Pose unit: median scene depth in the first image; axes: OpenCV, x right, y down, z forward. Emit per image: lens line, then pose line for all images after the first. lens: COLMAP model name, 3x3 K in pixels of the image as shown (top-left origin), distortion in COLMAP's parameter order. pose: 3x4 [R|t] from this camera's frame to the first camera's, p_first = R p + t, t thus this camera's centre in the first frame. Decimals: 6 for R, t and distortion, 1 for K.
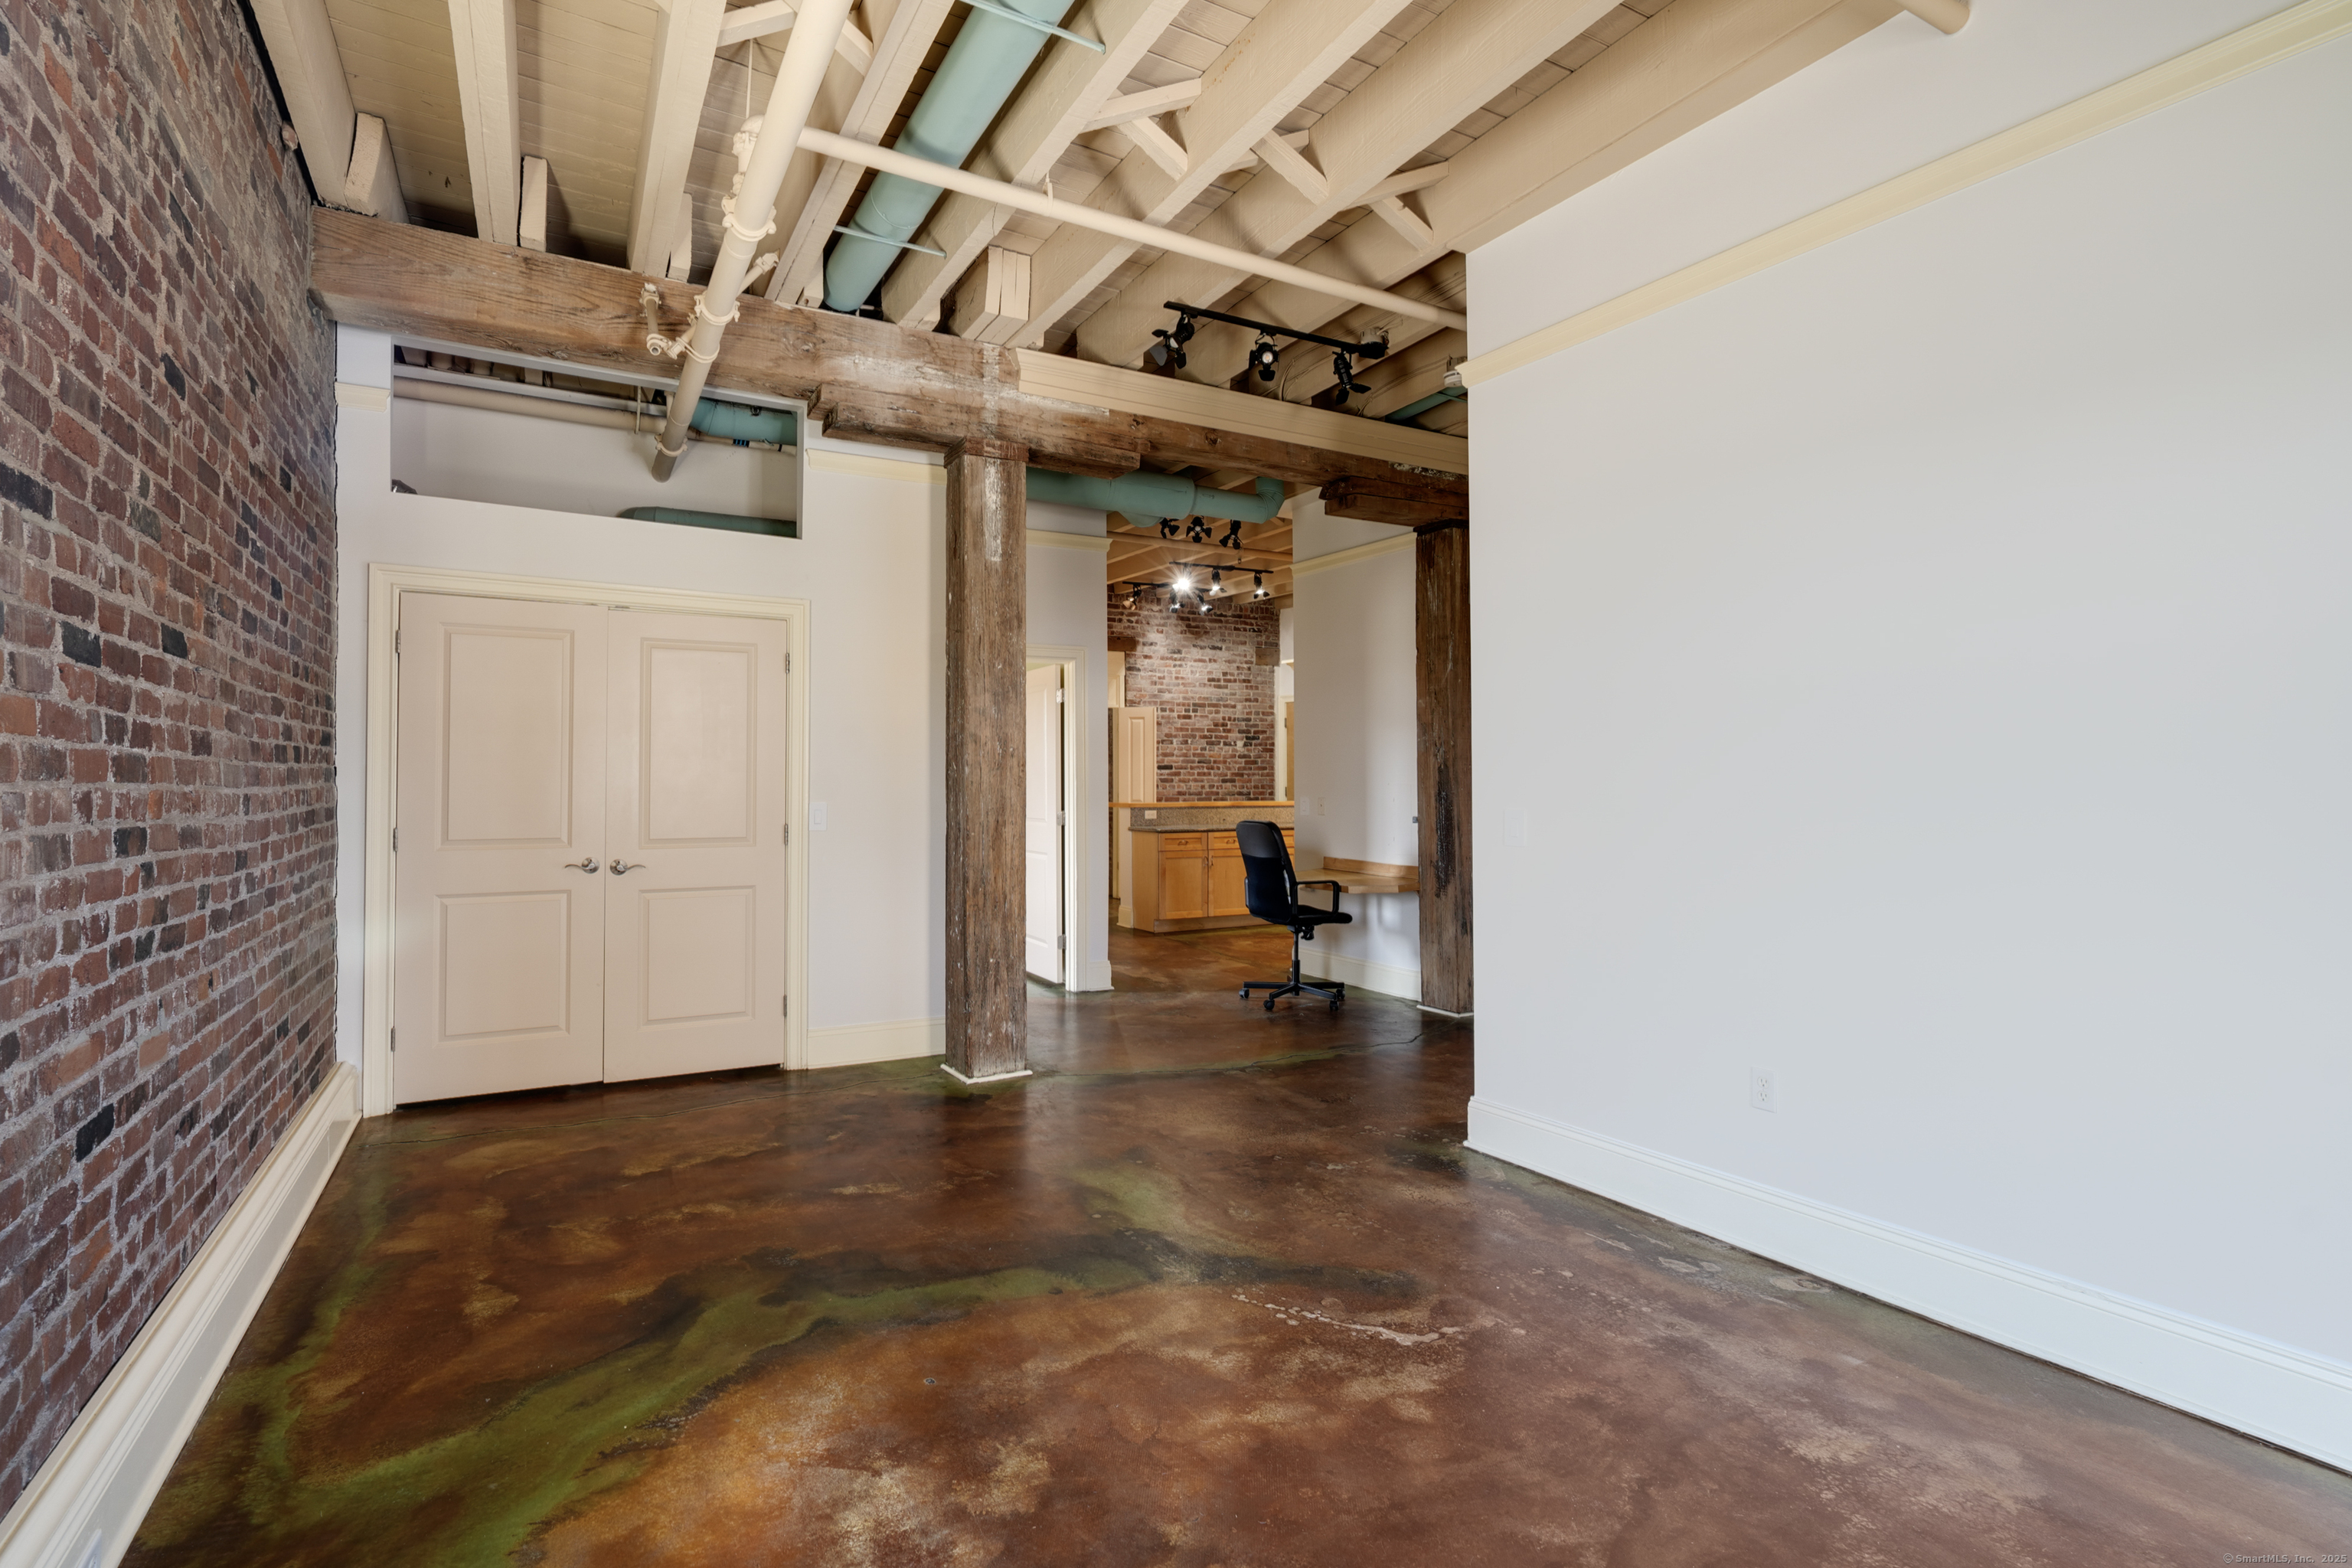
lens RADIAL K [[1082.8, 0, 1167.5], [0, 1082.8, 778.6], [0, 0, 1]] dist [-0.006797, 0.002590]
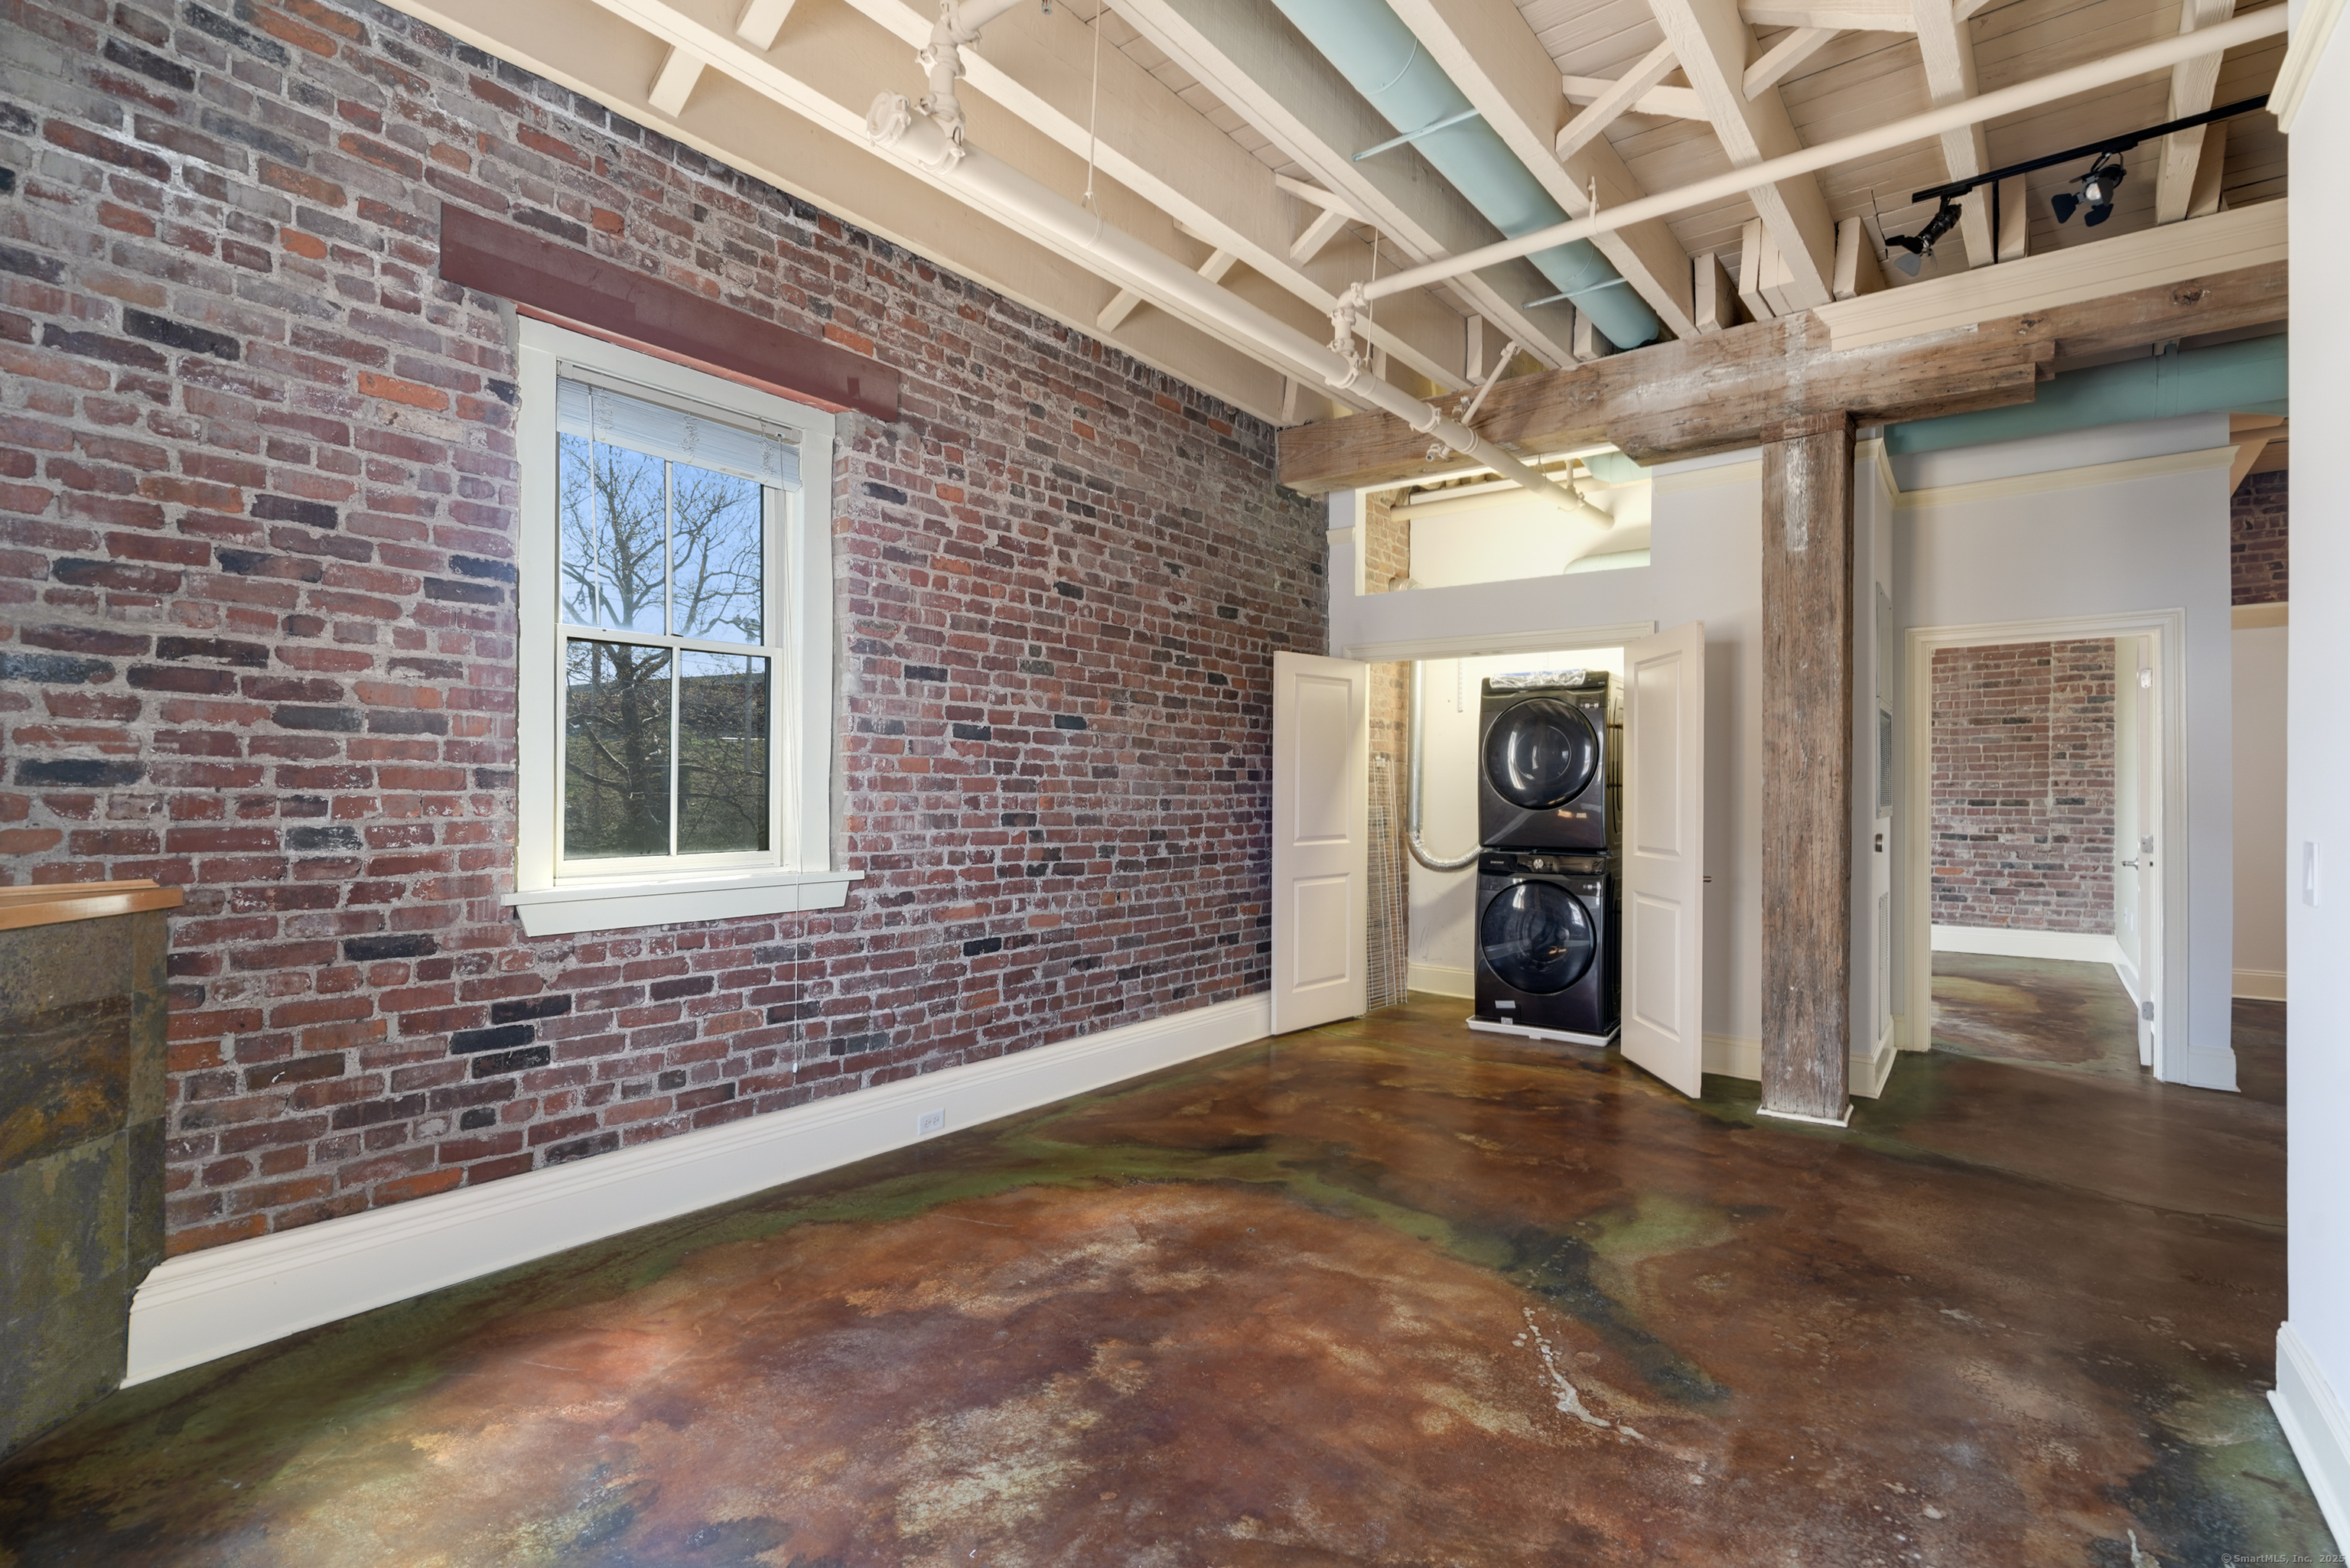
lens RADIAL K [[1081.8, 0, 1222.5], [0, 1081.8, 798.1], [0, 0, 1]] dist [-0.006797, 0.002590]
pose [[0.429186, 0.006558, -0.903192, 0.914915], [0.000211, 0.999973, 0.007361, -0.000233], [0.903216, -0.003350, 0.429173, 0.348689]]
